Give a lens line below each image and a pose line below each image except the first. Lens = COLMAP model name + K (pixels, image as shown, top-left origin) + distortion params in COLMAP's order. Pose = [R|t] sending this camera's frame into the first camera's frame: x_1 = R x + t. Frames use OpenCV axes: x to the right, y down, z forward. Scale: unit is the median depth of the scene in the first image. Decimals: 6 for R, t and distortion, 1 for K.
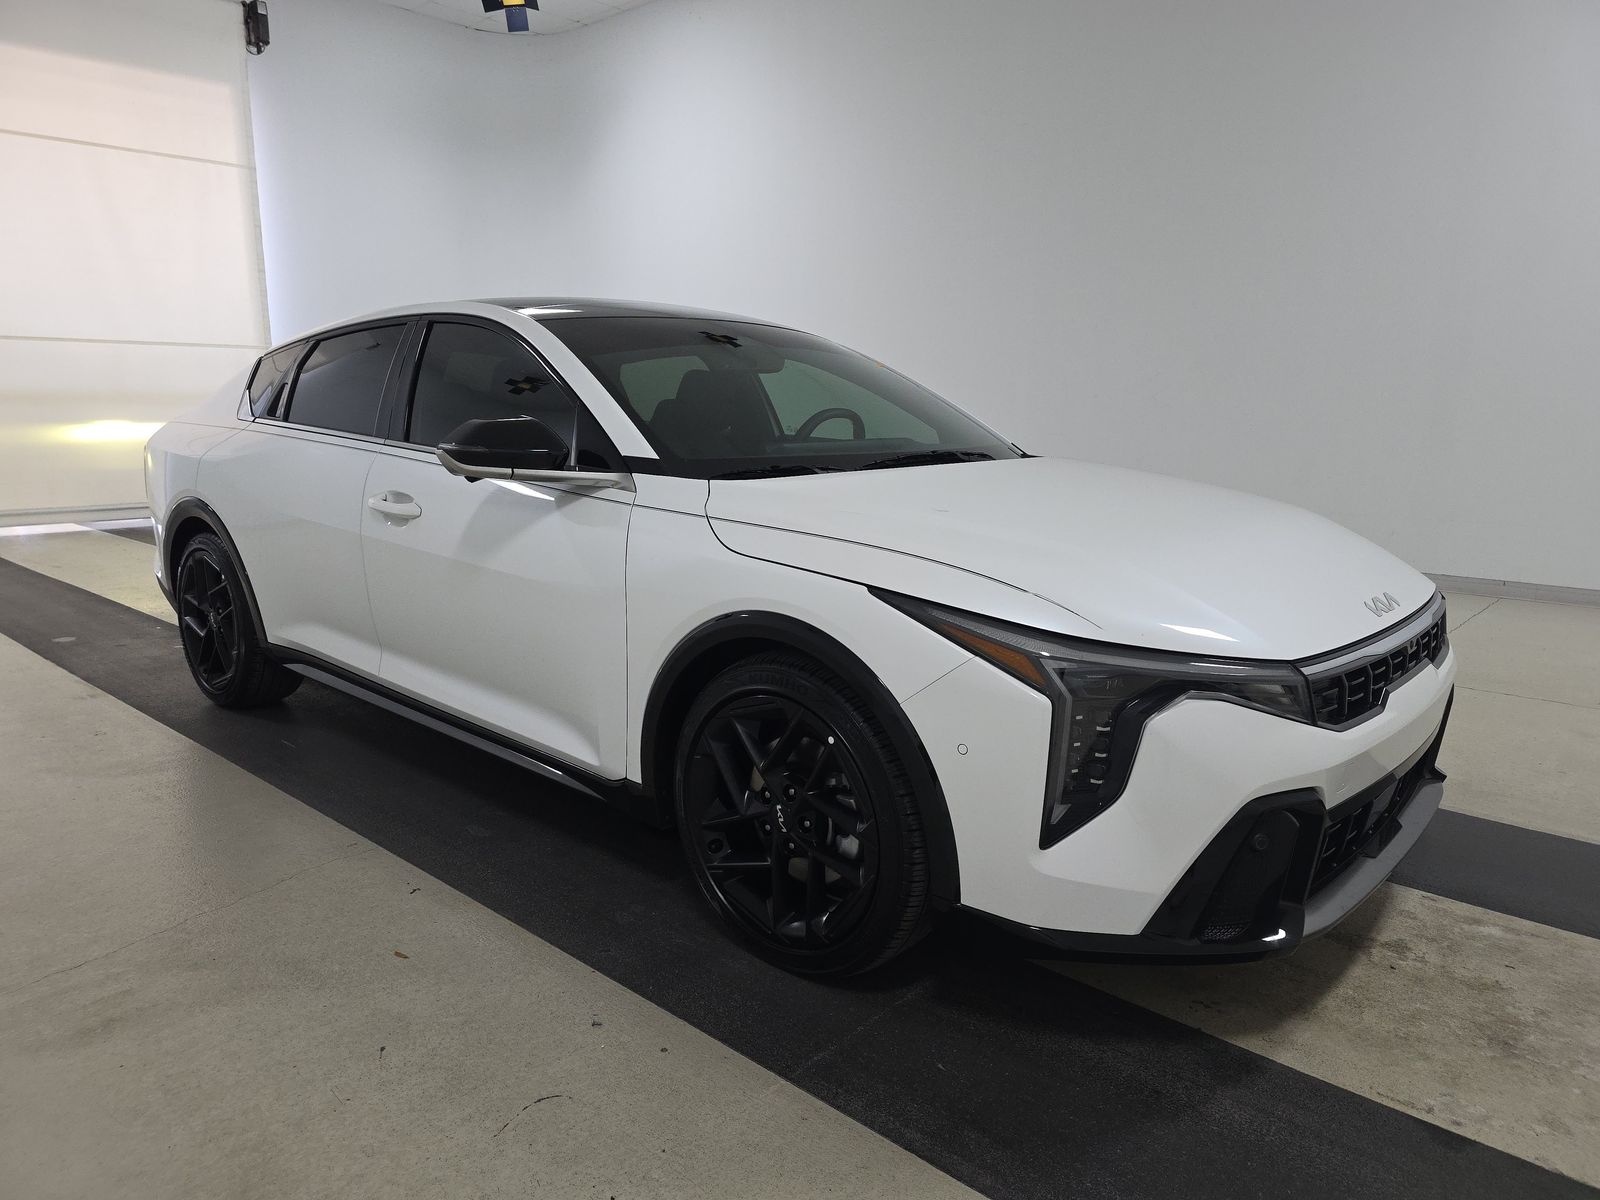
lens RADIAL K [[1070.1, 0, 795.4], [0, 1070.1, 596.9], [0, 0, 1]] dist [0.049122, -0.049465]
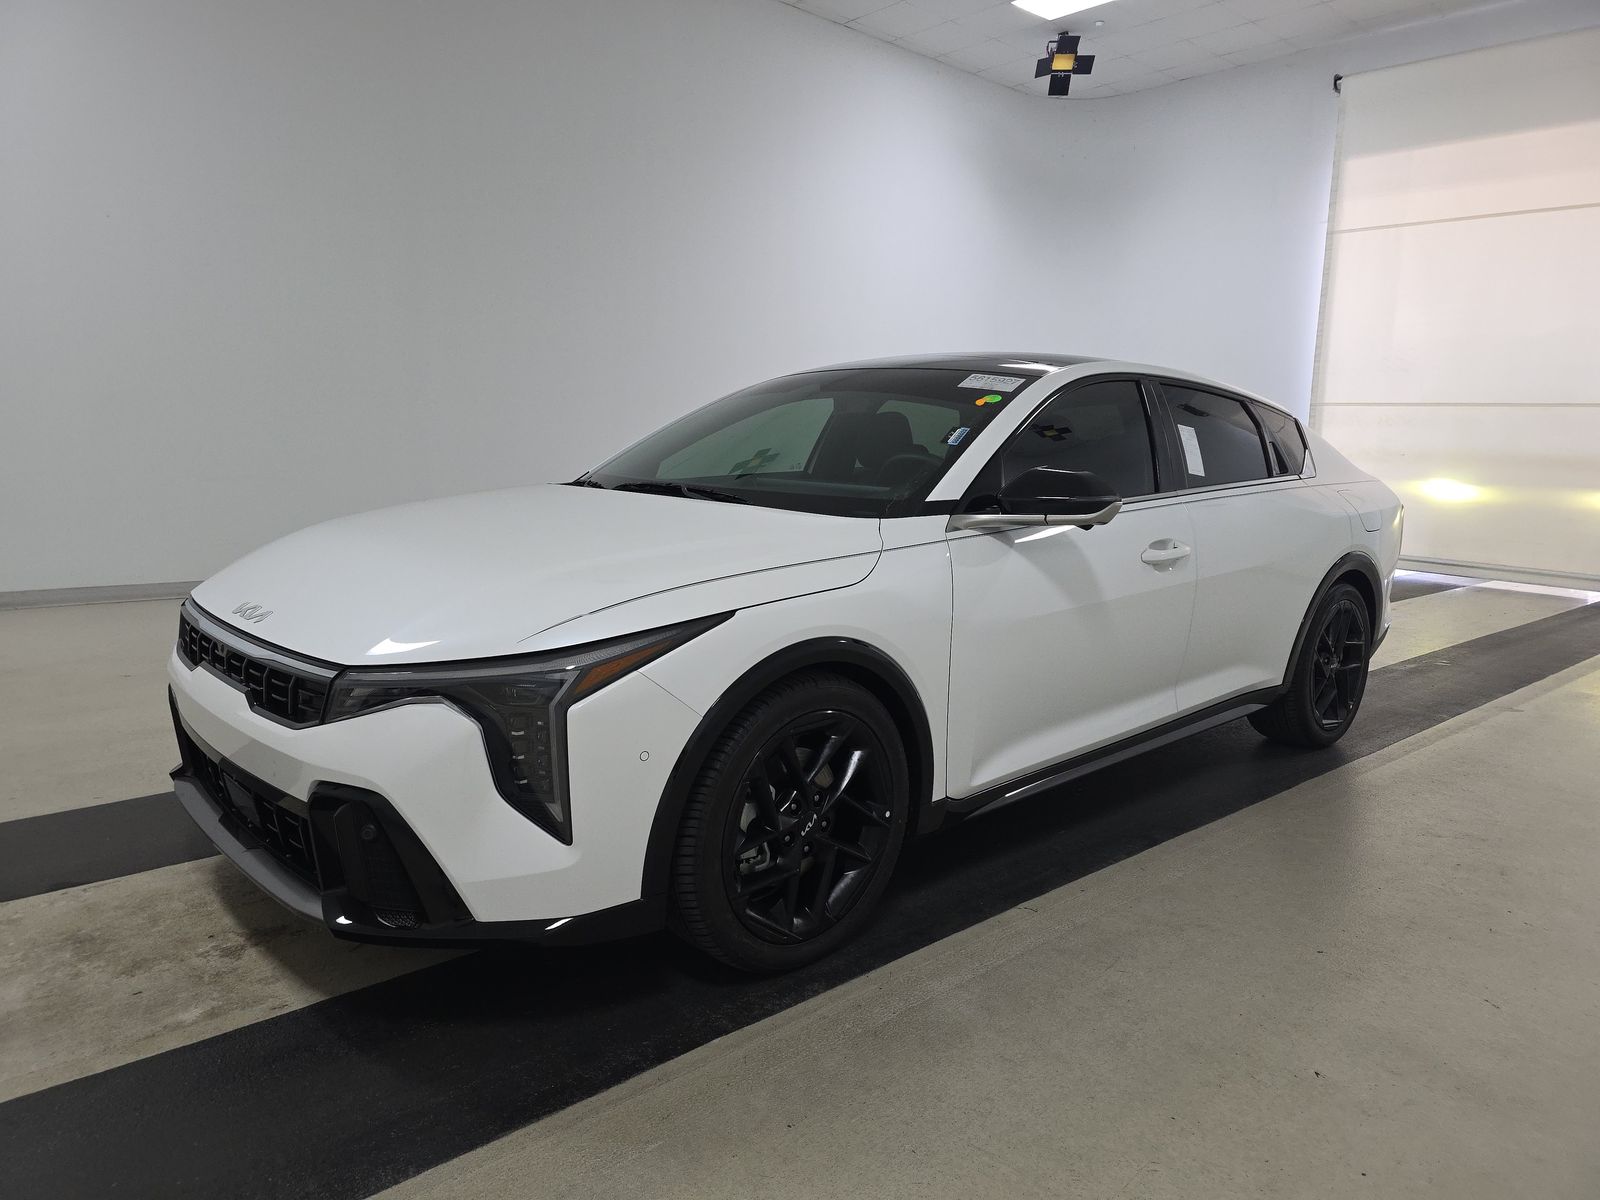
lens RADIAL K [[1070.1, 0, 795.4], [0, 1070.1, 596.9], [0, 0, 1]] dist [0.049122, -0.049465]
pose [[-0.101267, 0.138732, -0.985139, 1.481109], [-0.210972, 0.964713, 0.157542, -0.278405], [0.972232, 0.223791, -0.068425, 1.530211]]
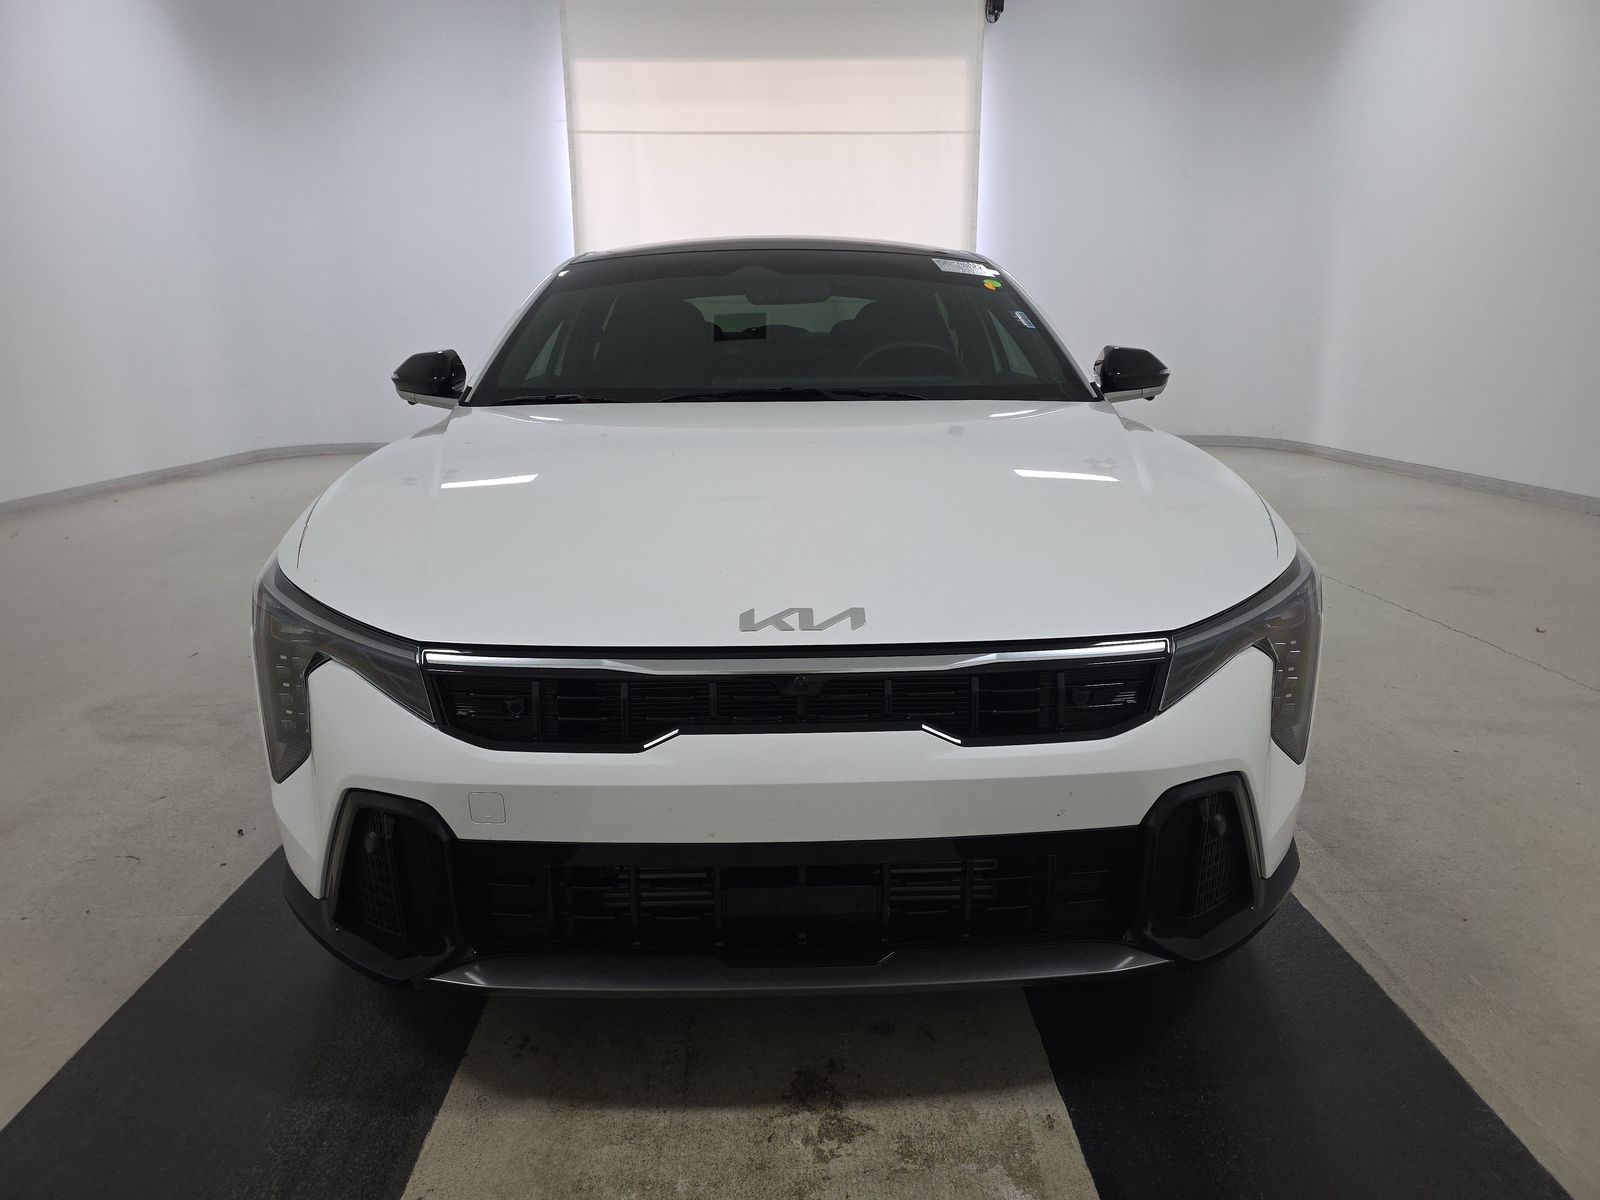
lens RADIAL K [[1070.1, 0, 795.4], [0, 1070.1, 596.9], [0, 0, 1]] dist [0.049122, -0.049465]
pose [[0.688321, 0.154151, -0.708838, 0.974417], [-0.120481, 0.987882, 0.097841, -0.070329], [0.715331, 0.018056, 0.698552, 0.505192]]
